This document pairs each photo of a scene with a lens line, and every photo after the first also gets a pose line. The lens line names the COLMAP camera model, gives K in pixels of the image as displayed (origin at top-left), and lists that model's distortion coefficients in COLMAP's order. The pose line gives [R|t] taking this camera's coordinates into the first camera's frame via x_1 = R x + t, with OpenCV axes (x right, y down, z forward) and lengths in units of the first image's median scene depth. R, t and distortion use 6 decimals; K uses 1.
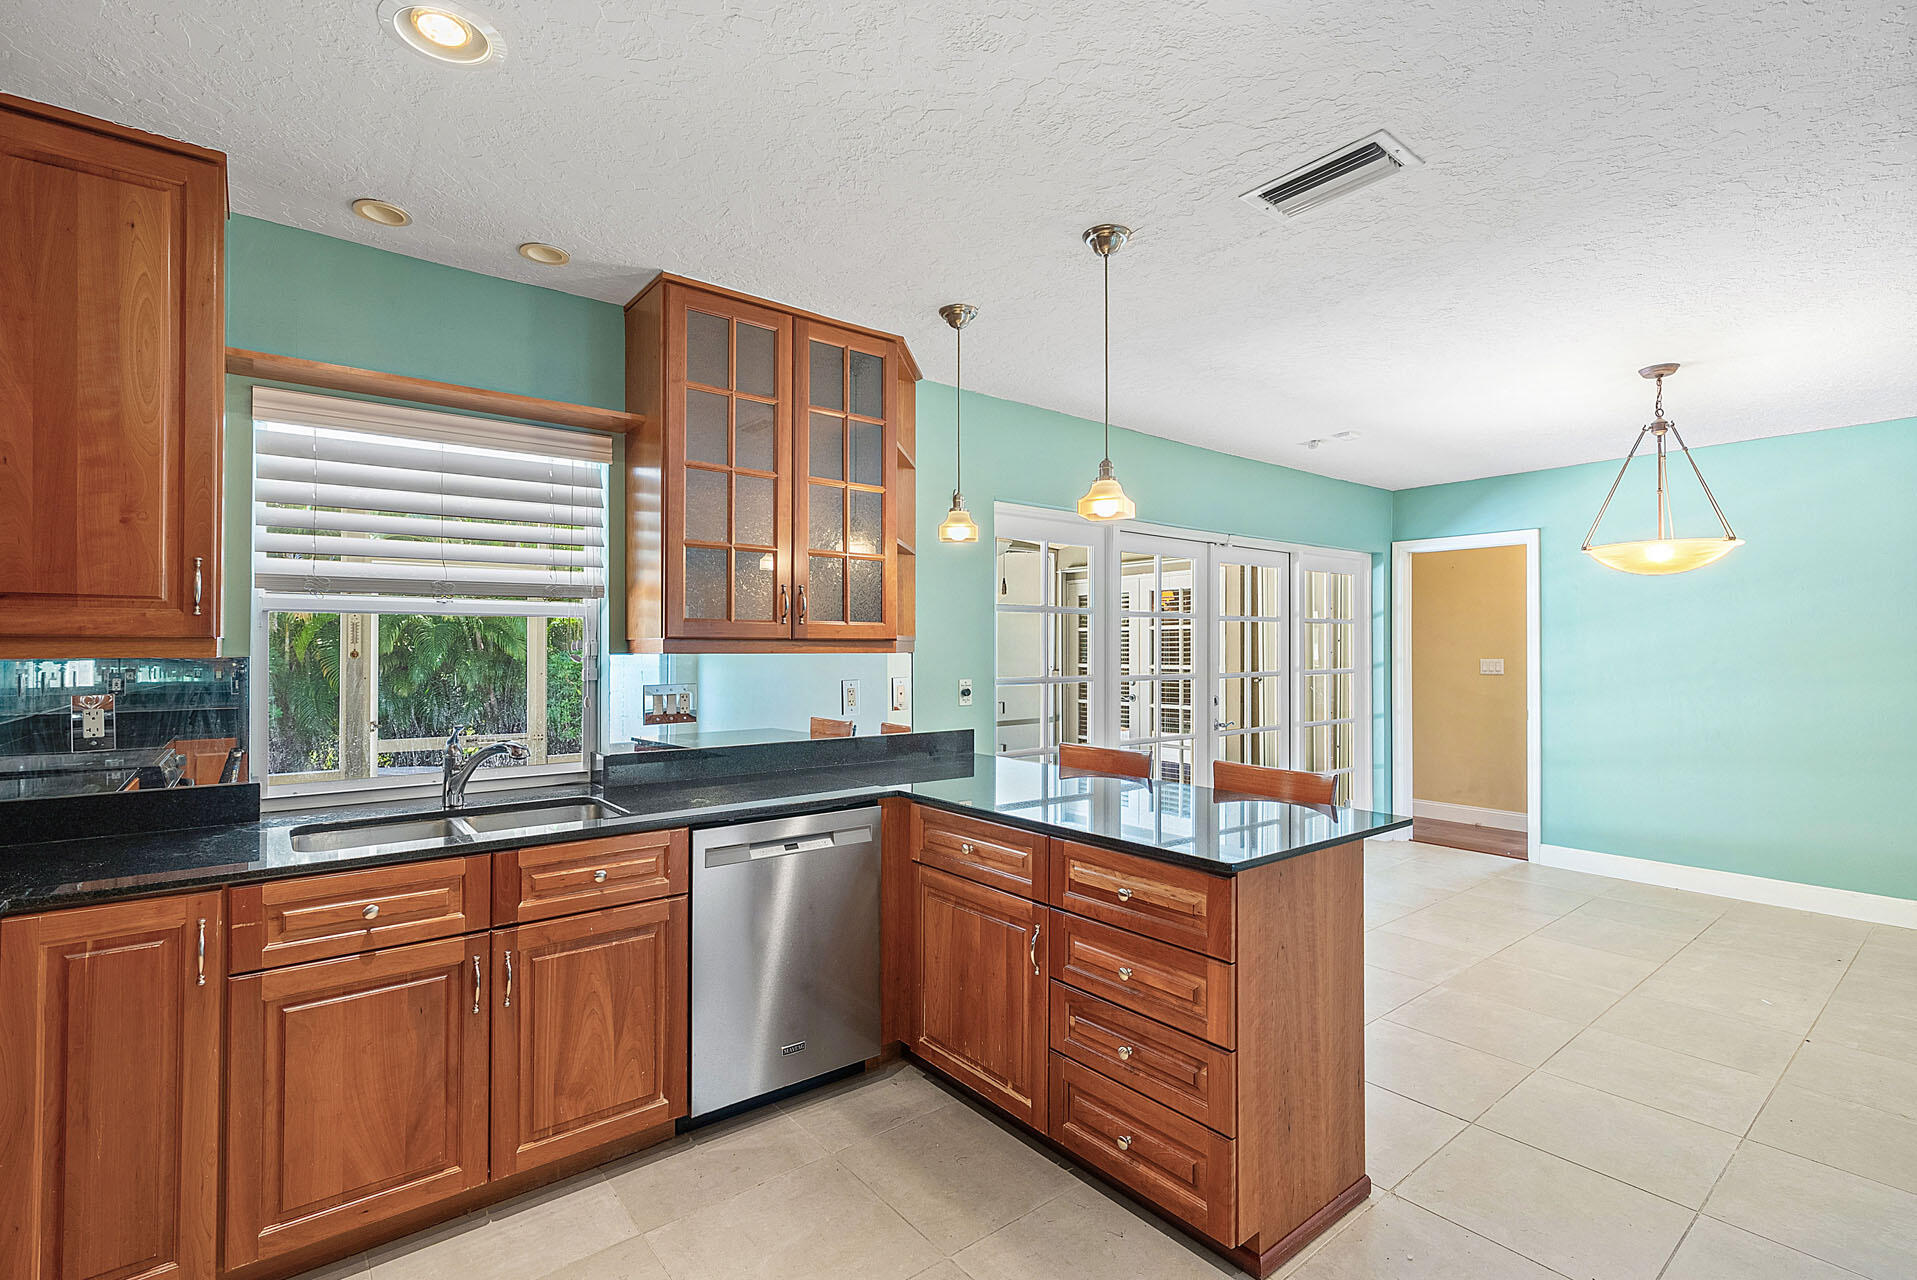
lens RADIAL K [[853.3, 0, 951.3], [0, 853.3, 643.6], [0, 0, 1]] dist [-0.006216, -0.000540]
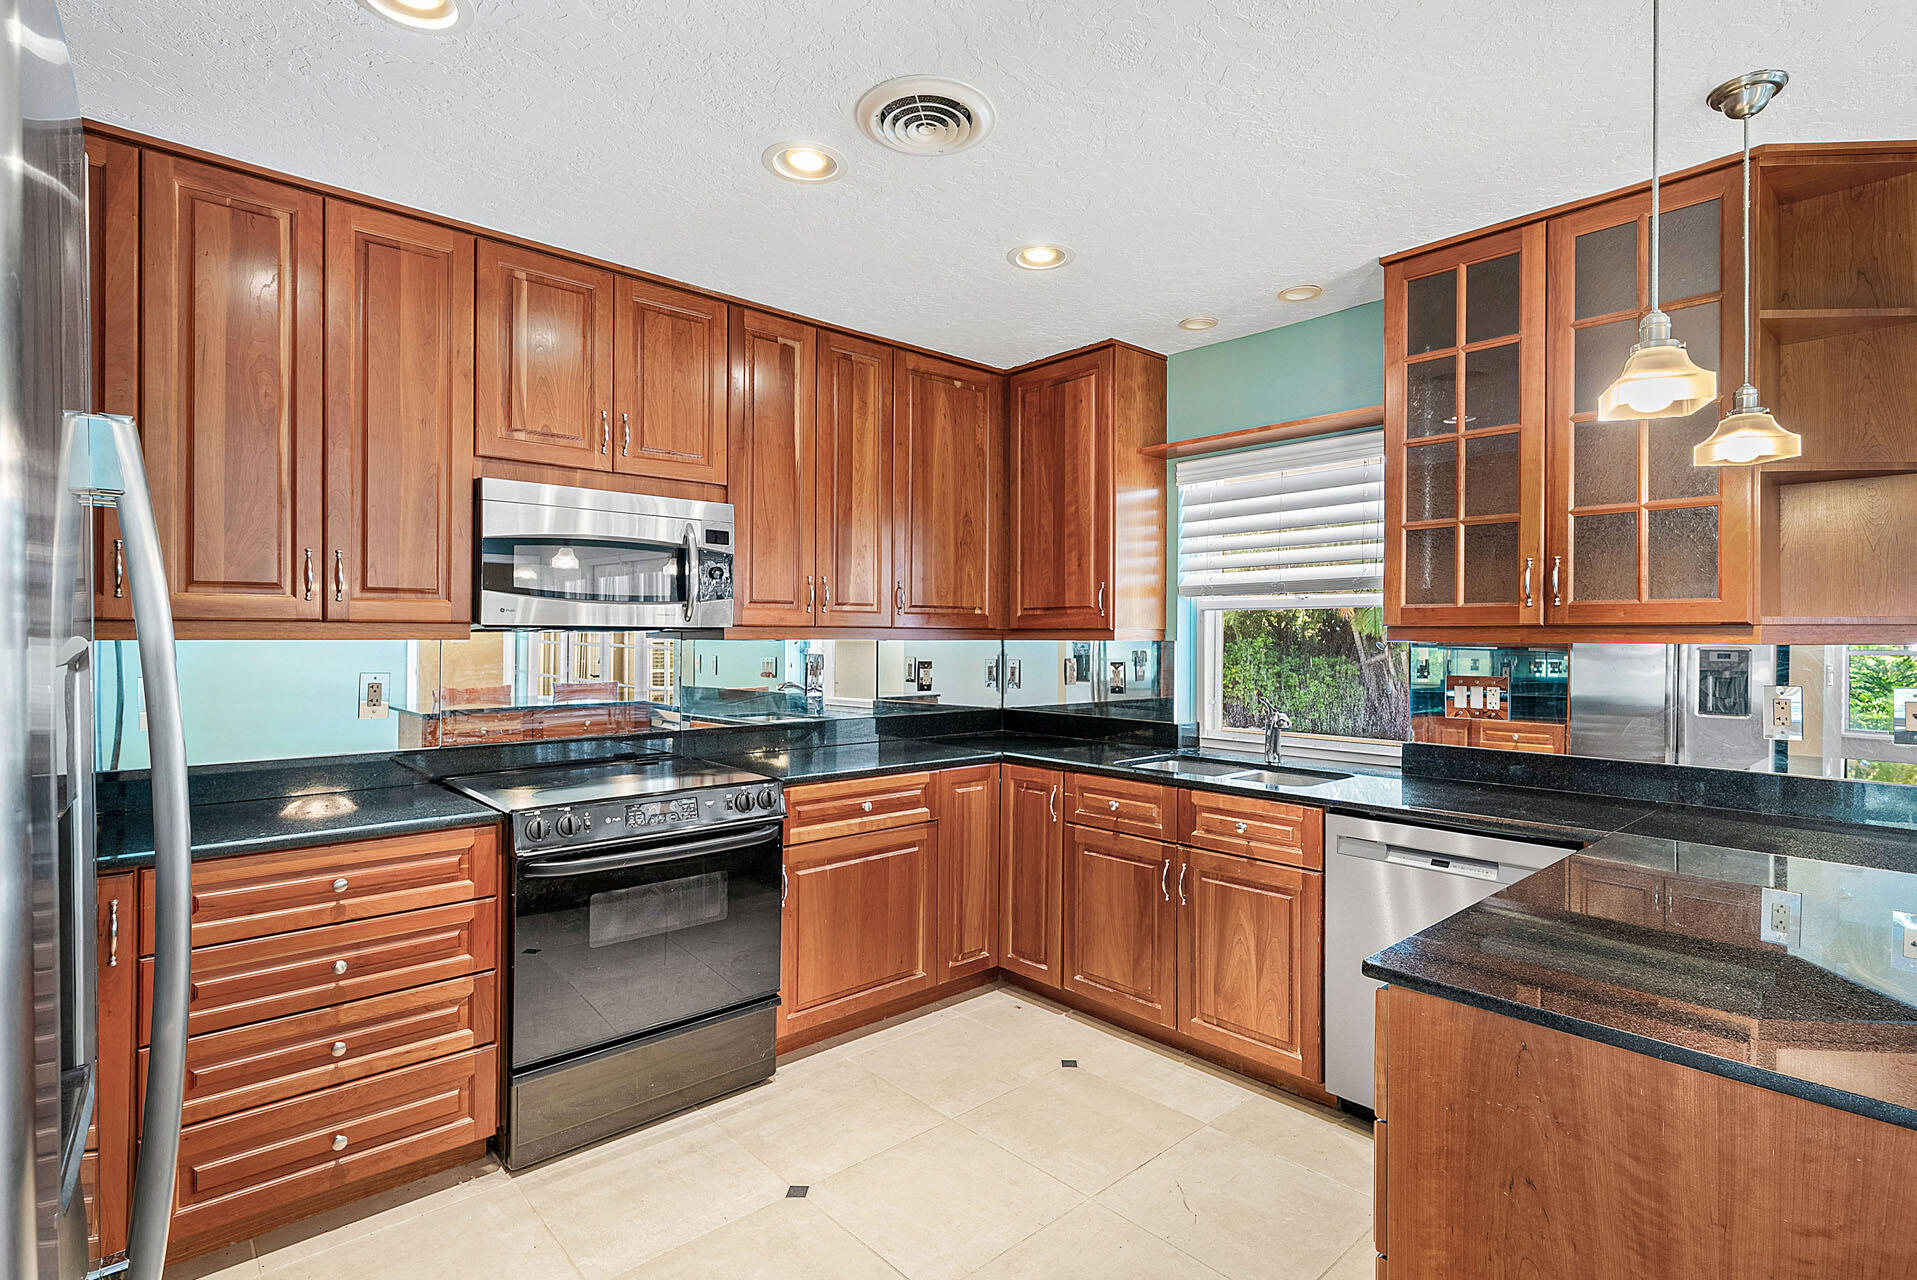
lens RADIAL K [[922.4, 0, 969.1], [0, 922.4, 644.3], [0, 0, 1]] dist [-0.001315, -0.000654]
pose [[0.072585, 0.010075, -0.997311, 0.794089], [-0.000092, 0.999949, 0.010095, 0.003841], [0.997362, -0.000641, 0.072582, 0.500089]]
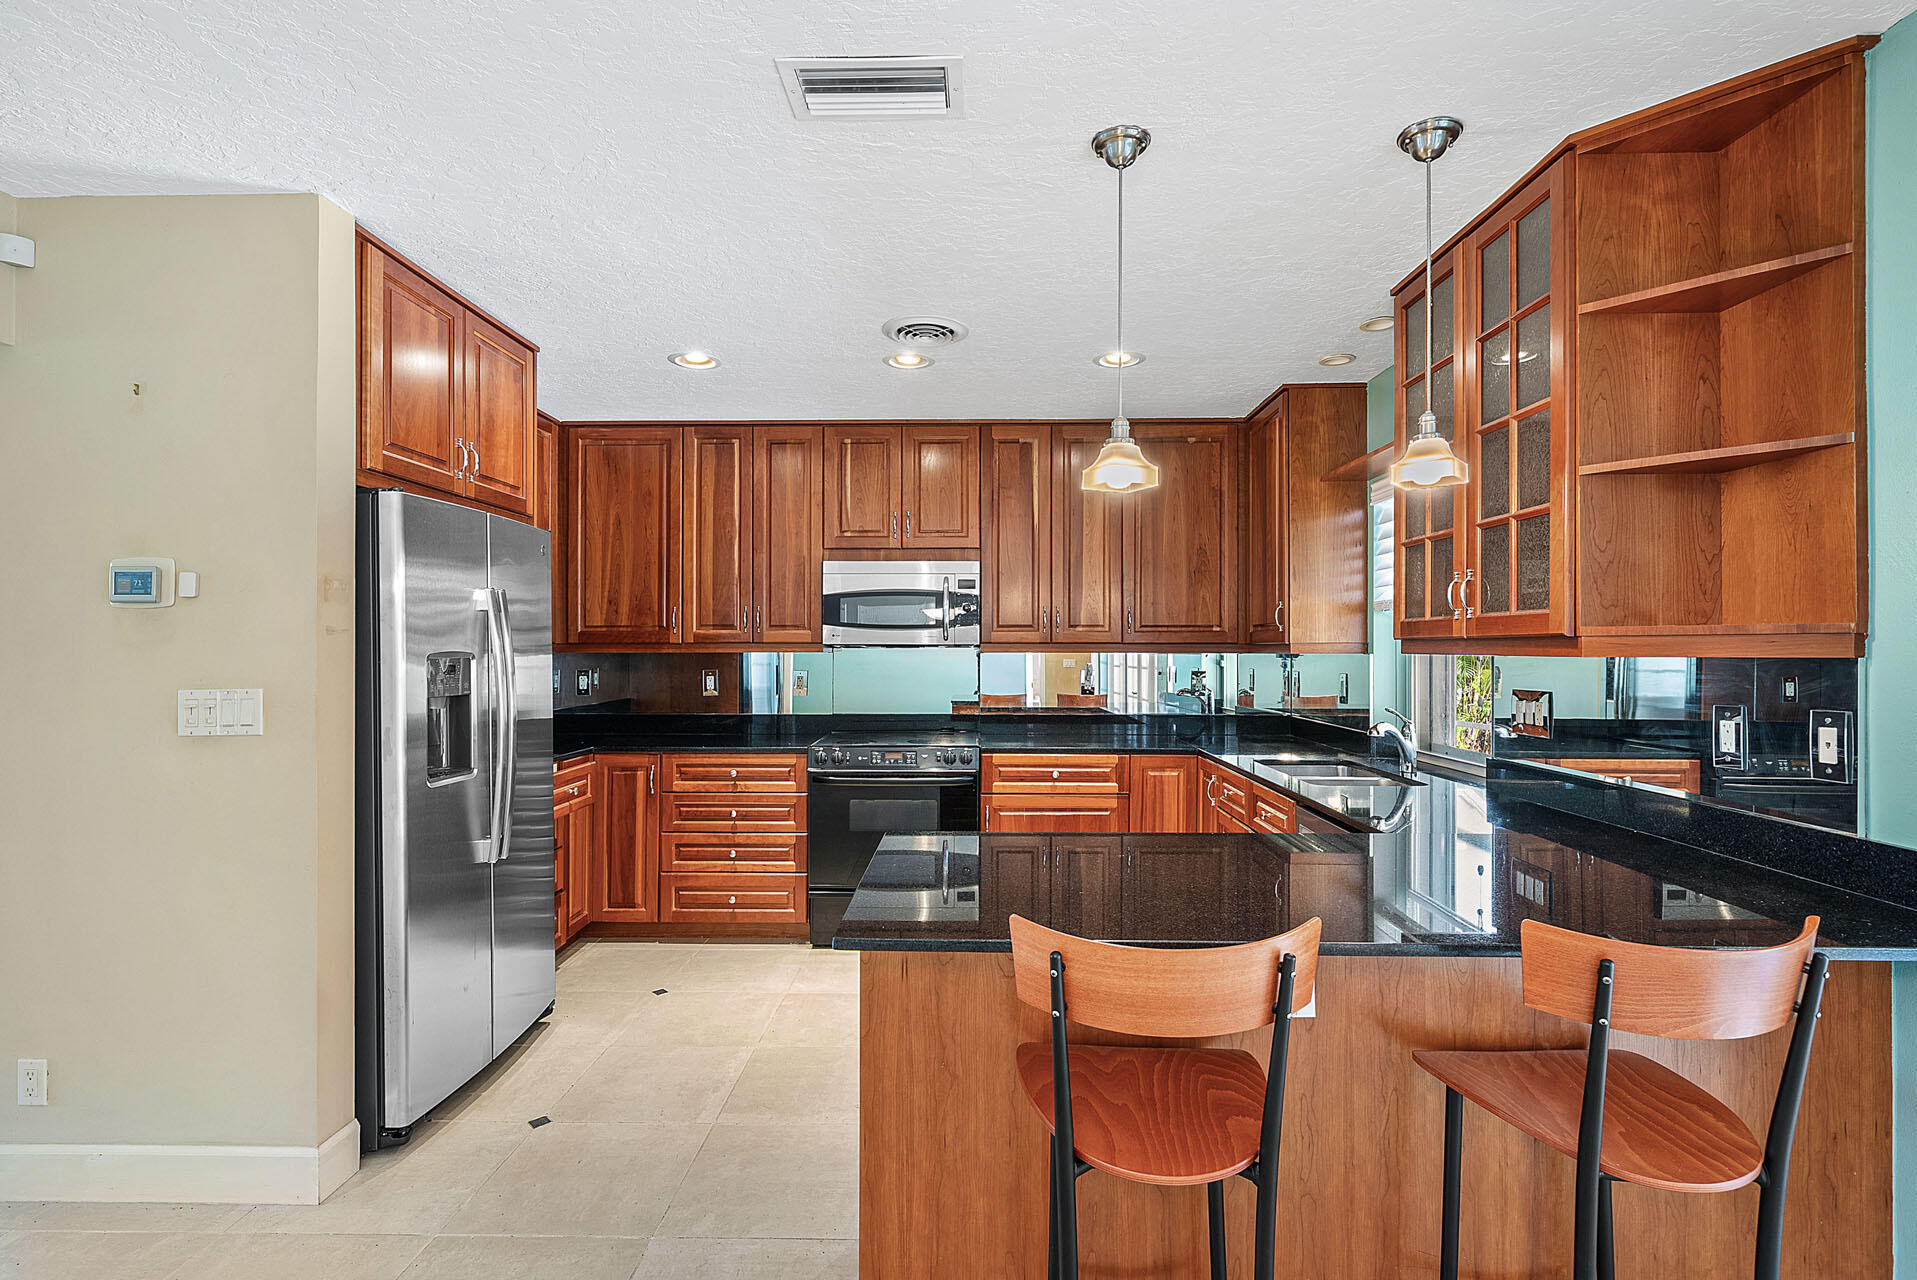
lens RADIAL K [[922.4, 0, 960.9], [0, 922.4, 662.2], [0, 0, 1]] dist [-0.001315, -0.000654]
pose [[-0.630627, 0.011053, -0.776007, 0.995512], [0.003004, 0.999926, 0.011801, 0.007182], [0.776080, 0.005111, -0.630614, 1.495327]]
